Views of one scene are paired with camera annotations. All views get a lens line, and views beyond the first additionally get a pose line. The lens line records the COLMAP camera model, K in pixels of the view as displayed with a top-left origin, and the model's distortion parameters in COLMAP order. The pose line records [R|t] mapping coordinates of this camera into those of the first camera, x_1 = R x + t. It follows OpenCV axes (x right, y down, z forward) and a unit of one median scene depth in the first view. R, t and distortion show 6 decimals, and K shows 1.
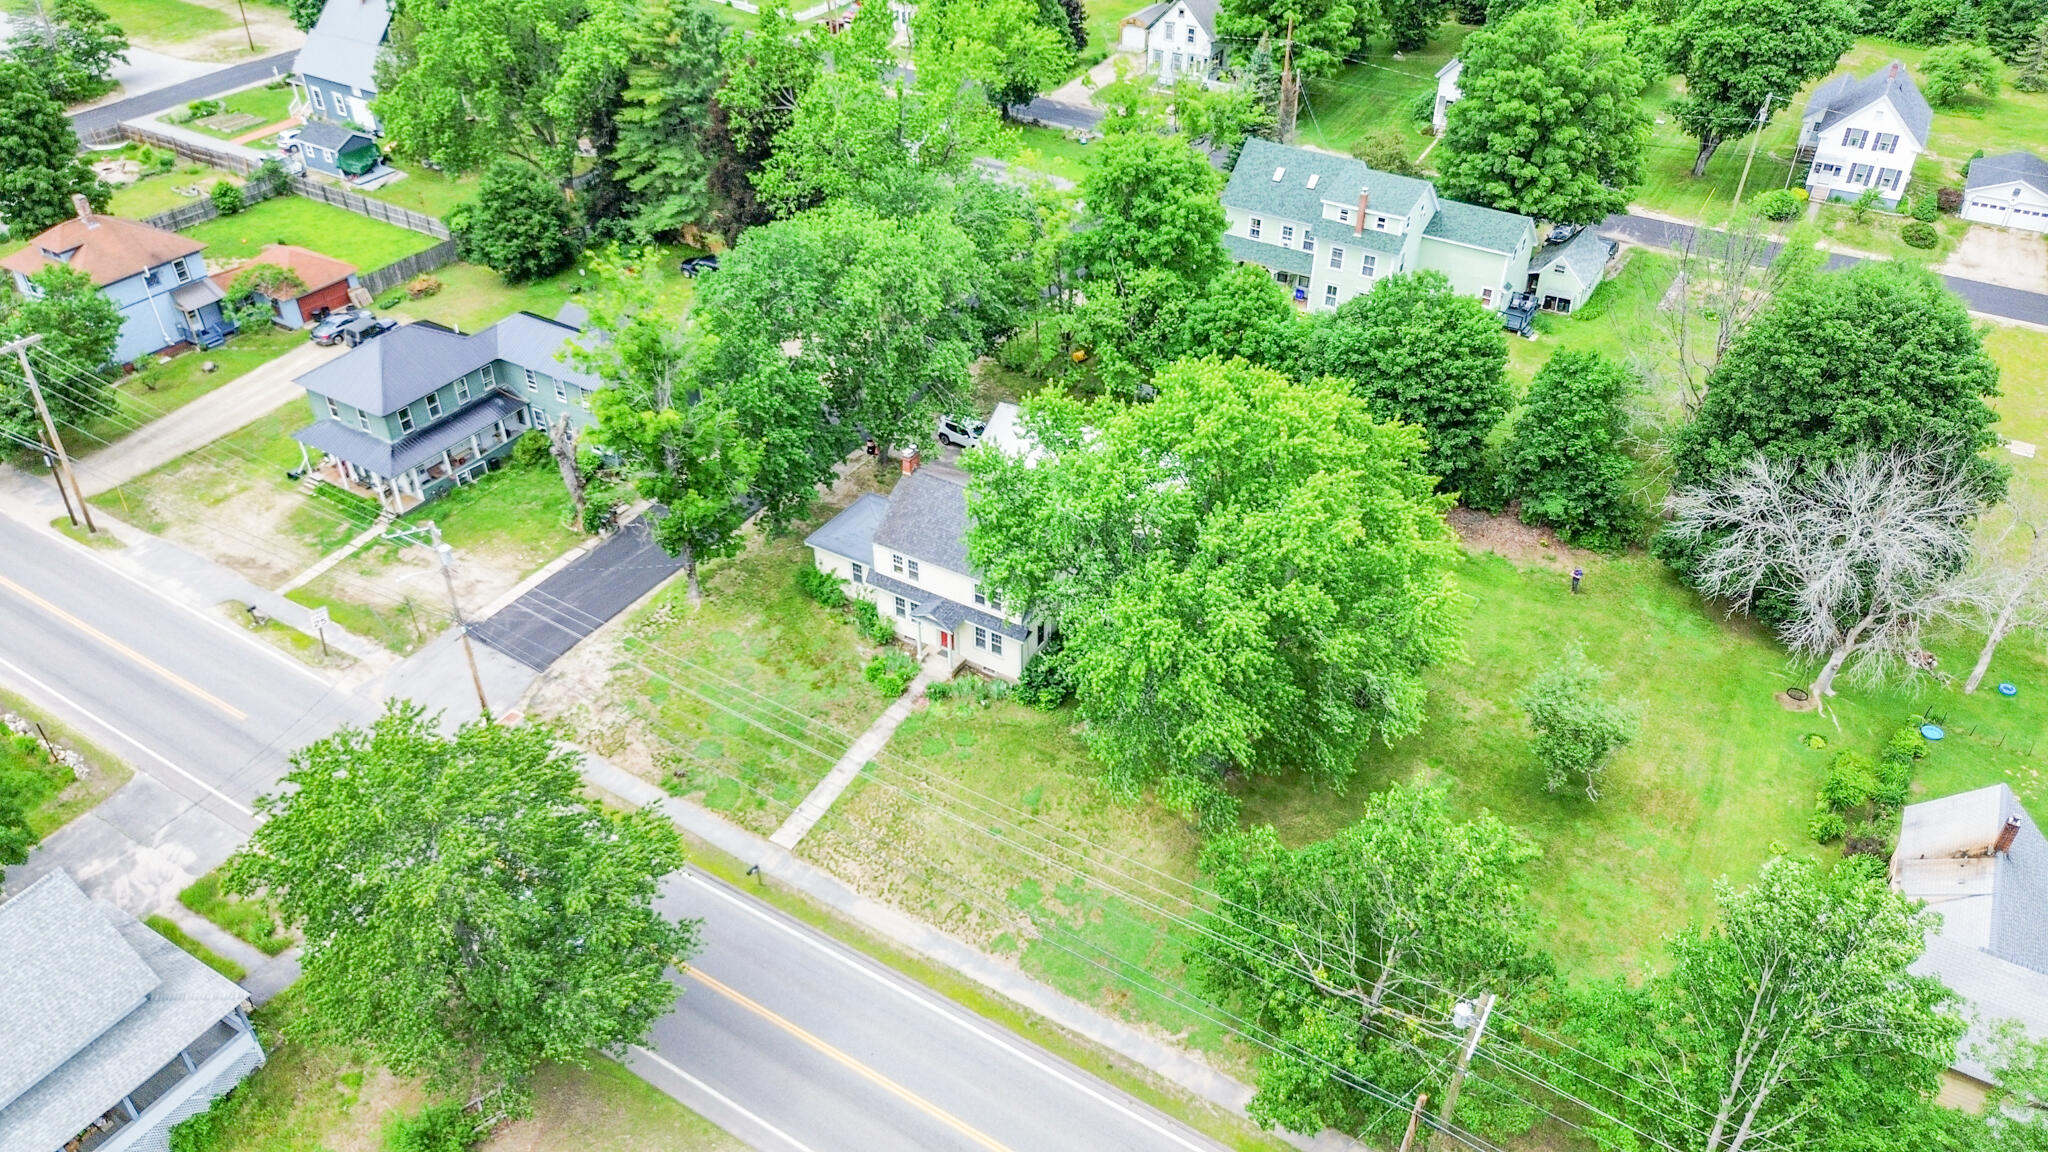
lens RADIAL K [[1441.9, 0, 1028.3], [0, 1441.9, 565.2], [0, 0, 1]] dist [0.056432, -0.043024]
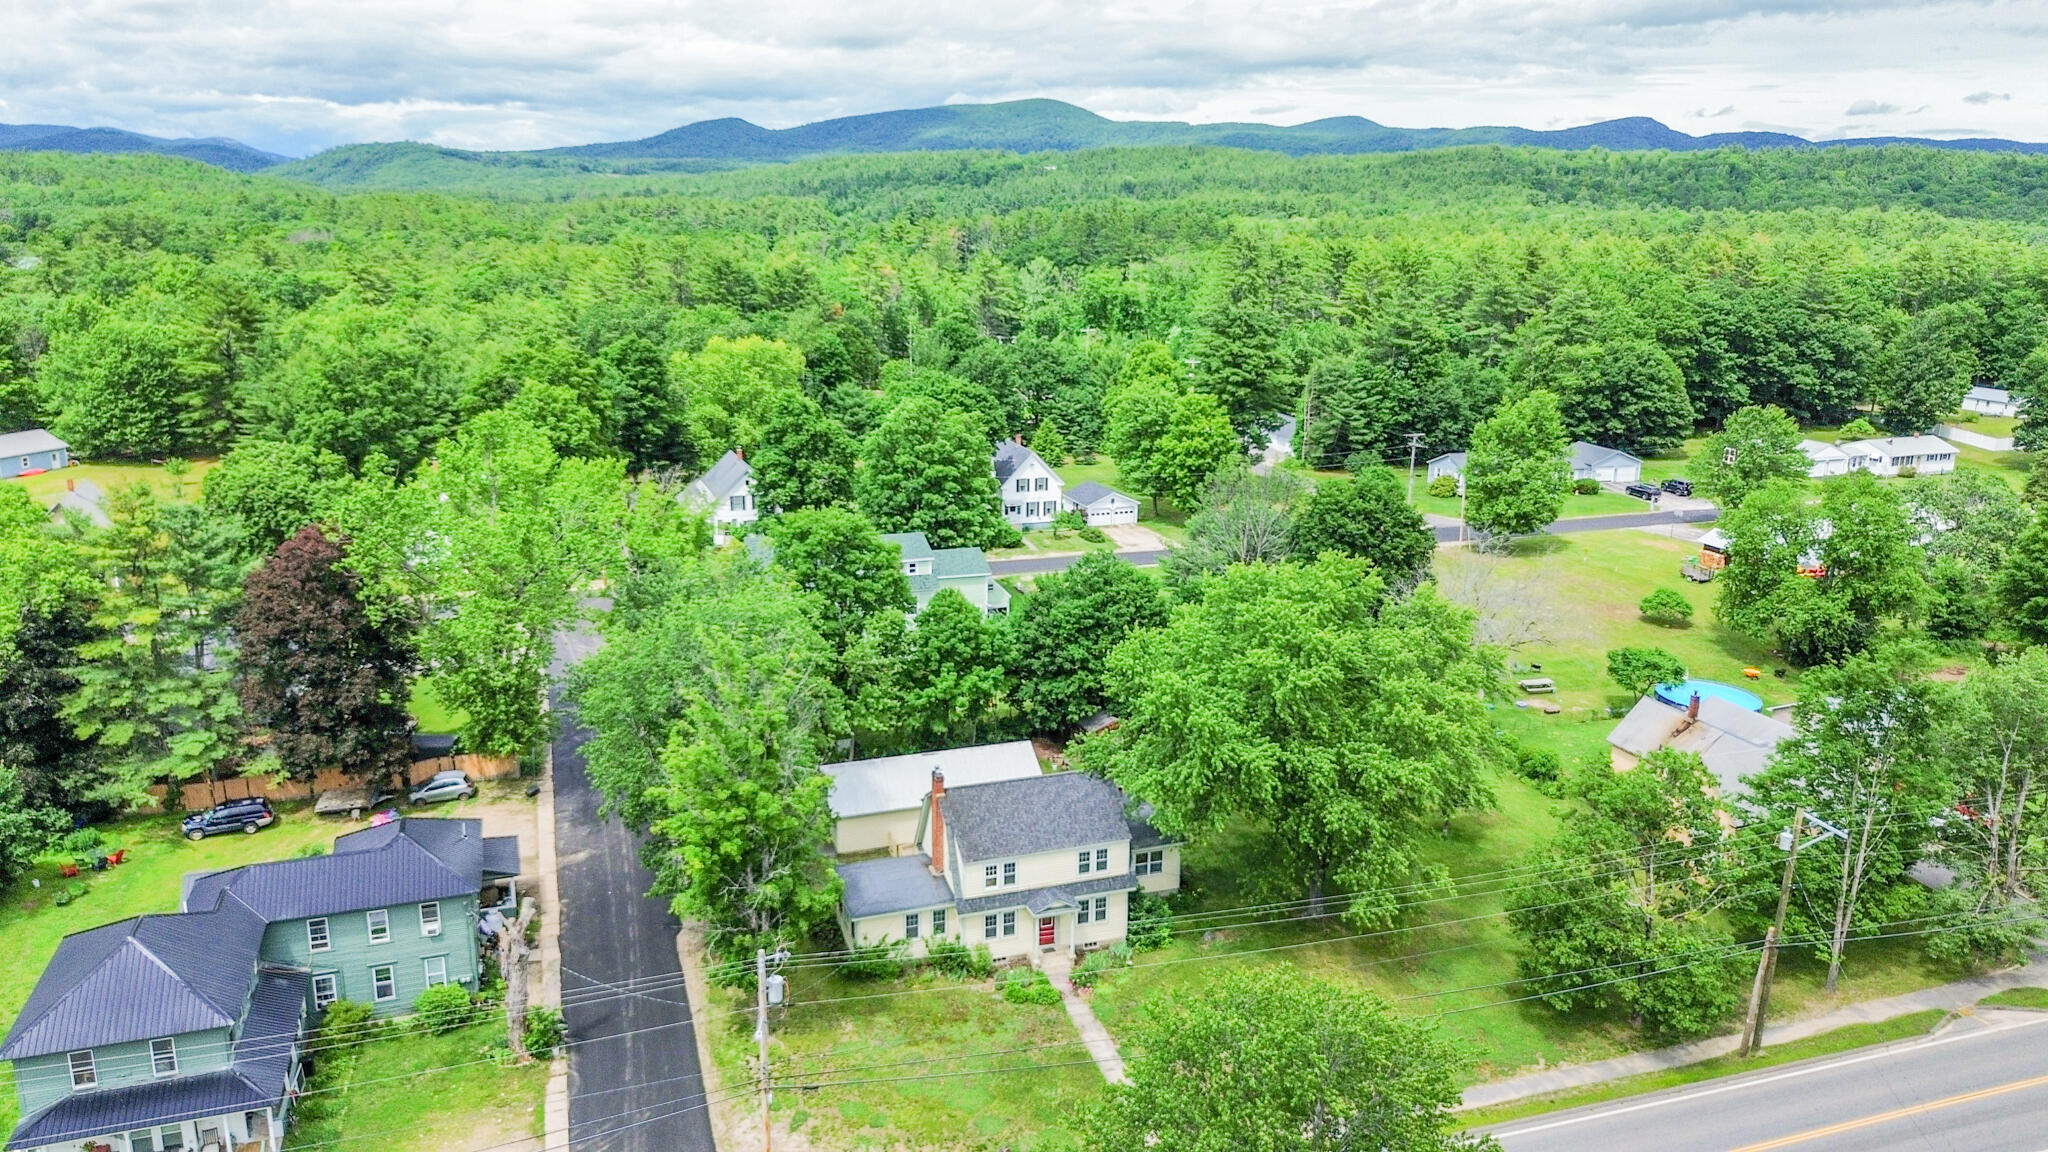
lens RADIAL K [[1441.9, 0, 1028.3], [0, 1441.9, 565.2], [0, 0, 1]] dist [0.056432, -0.043024]
pose [[0.637371, -0.186344, 0.747686, -0.746906], [0.439856, 0.884684, -0.154471, -0.024498], [-0.632681, 0.427329, 0.645836, 0.256102]]
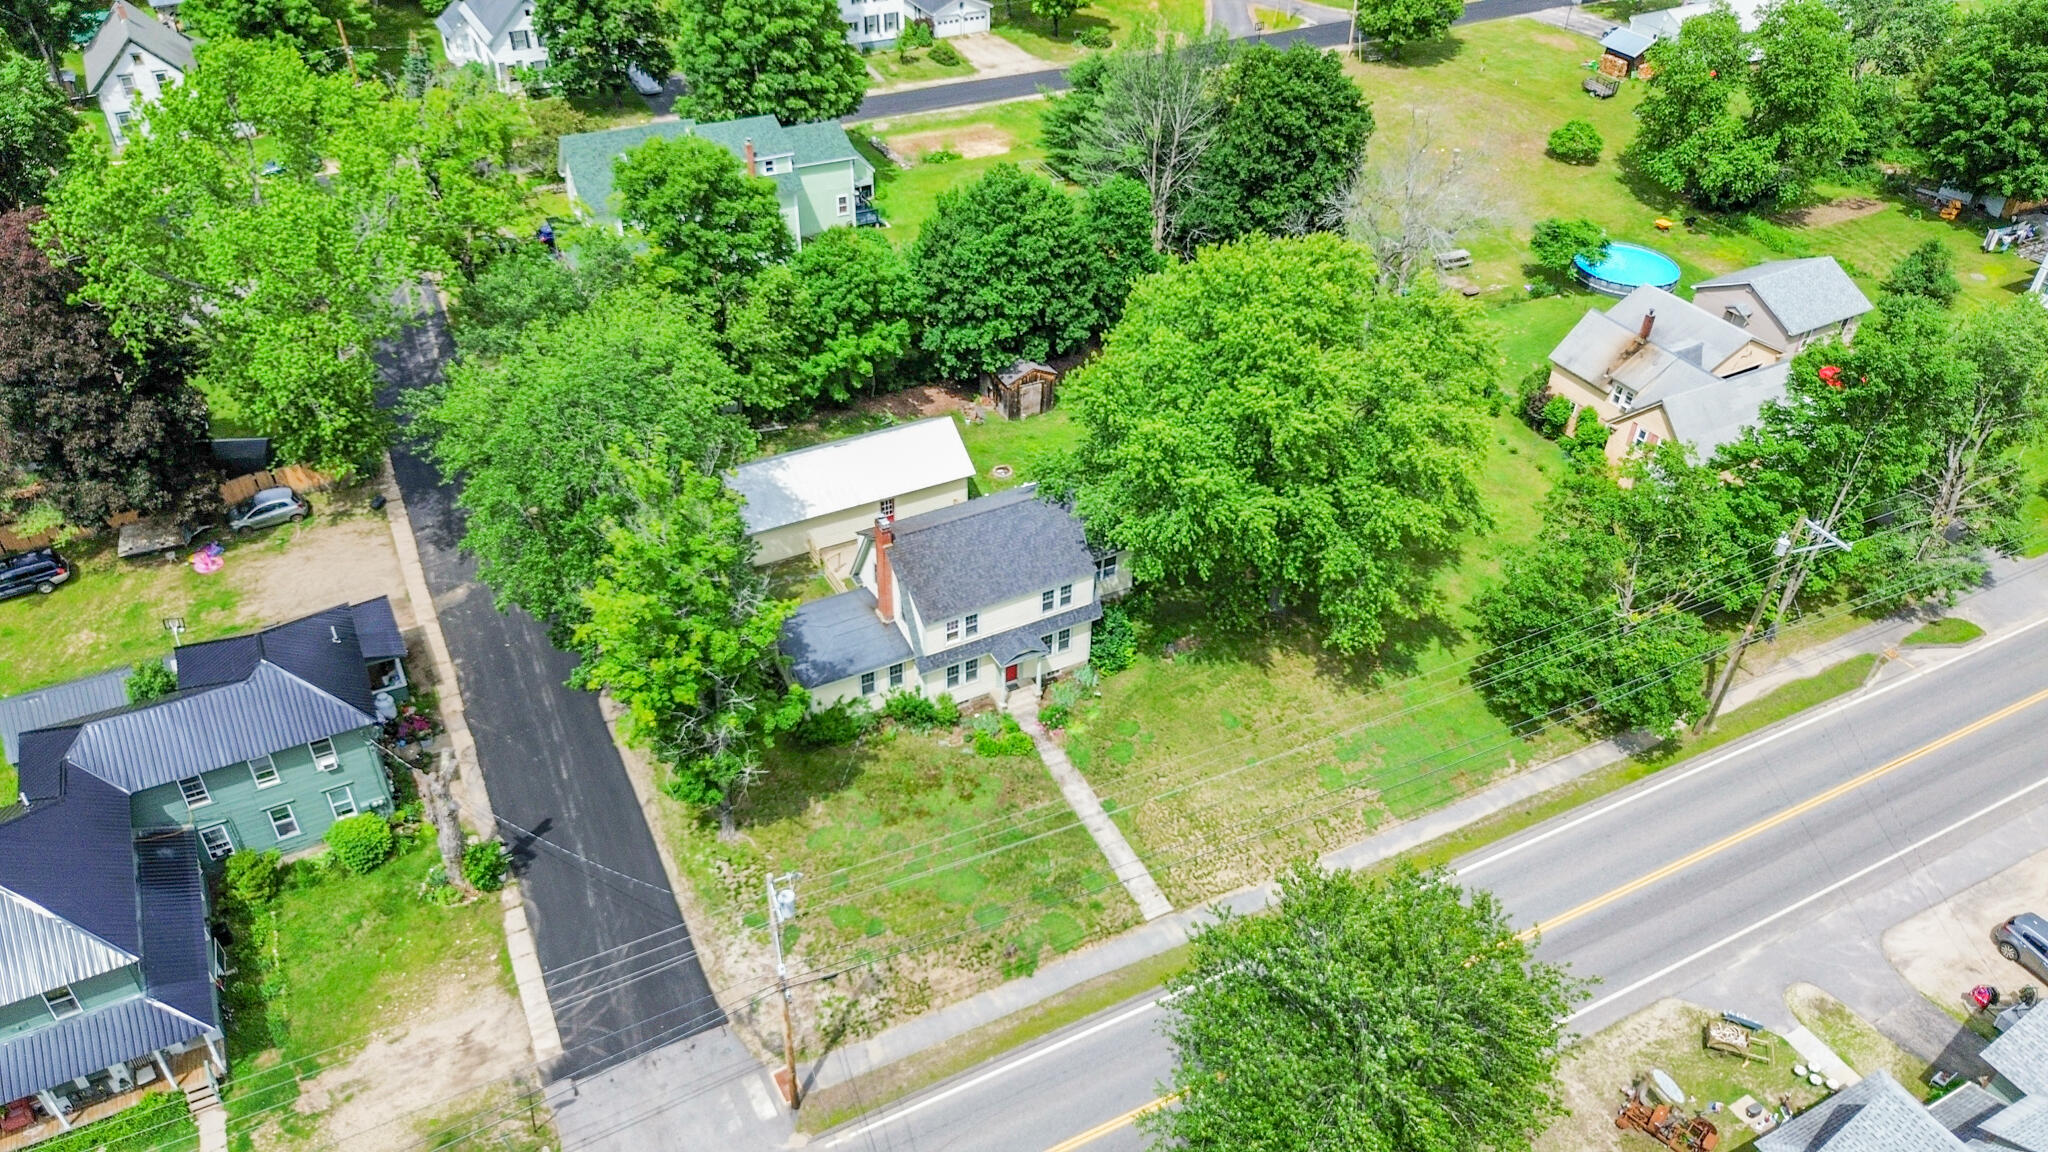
lens RADIAL K [[1441.9, 0, 1028.3], [0, 1441.9, 565.2], [0, 0, 1]] dist [0.056432, -0.043024]
pose [[0.517921, -0.506687, 0.689222, -0.643093], [0.481627, 0.838587, 0.254572, -0.232732], [-0.706961, 0.200100, 0.678356, 0.345075]]
